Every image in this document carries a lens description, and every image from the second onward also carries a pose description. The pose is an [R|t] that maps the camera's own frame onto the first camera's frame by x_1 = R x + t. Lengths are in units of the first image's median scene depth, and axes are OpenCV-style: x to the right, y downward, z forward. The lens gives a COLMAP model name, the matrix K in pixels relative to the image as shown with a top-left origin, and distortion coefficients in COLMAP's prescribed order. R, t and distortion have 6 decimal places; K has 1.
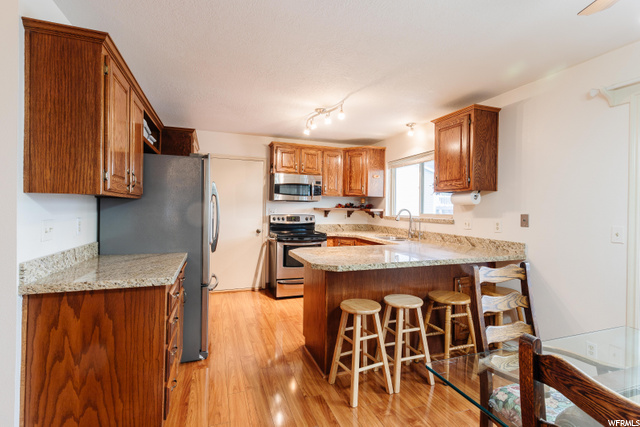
lens RADIAL K [[317.8, 0, 321.4], [0, 317.8, 209.3], [0, 0, 1]] dist [0.000195, 0.000047]
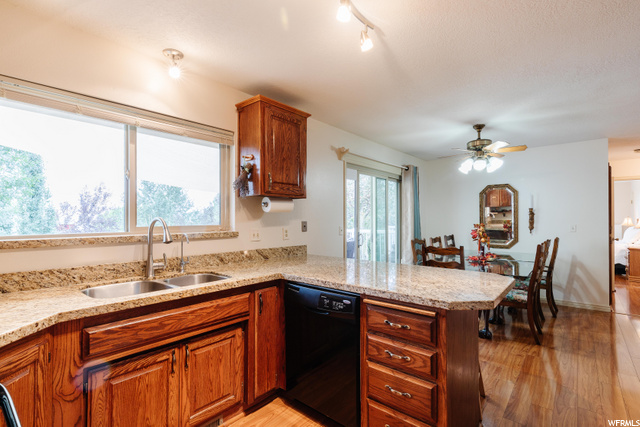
lens RADIAL K [[298.1, 0, 320.0], [0, 298.1, 213.5], [0, 0, 1]] dist [0.000746, 0.000231]
pose [[-0.516918, 0.002301, 0.856032, -0.215292], [-0.002320, 0.999989, -0.004089, -0.005703], [-0.856032, -0.004100, -0.516907, 0.872010]]
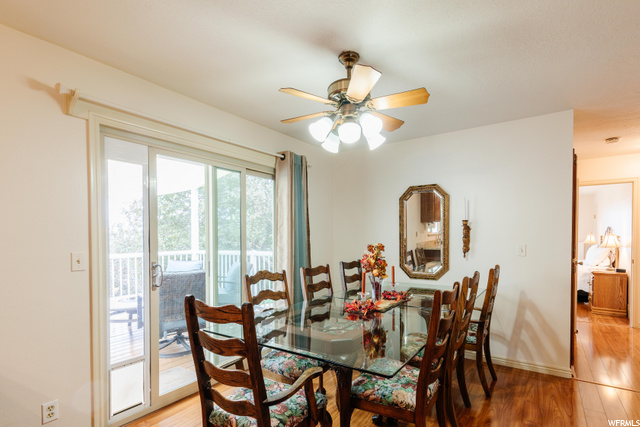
lens RADIAL K [[316.1, 0, 321.5], [0, 316.1, 237.6], [0, 0, 1]] dist [0.000735, 0.000079]
pose [[-0.602210, -0.016369, 0.798170, -0.109801], [-0.002314, 0.999821, 0.018759, -0.002527], [-0.798335, 0.009449, -0.602140, 0.483362]]
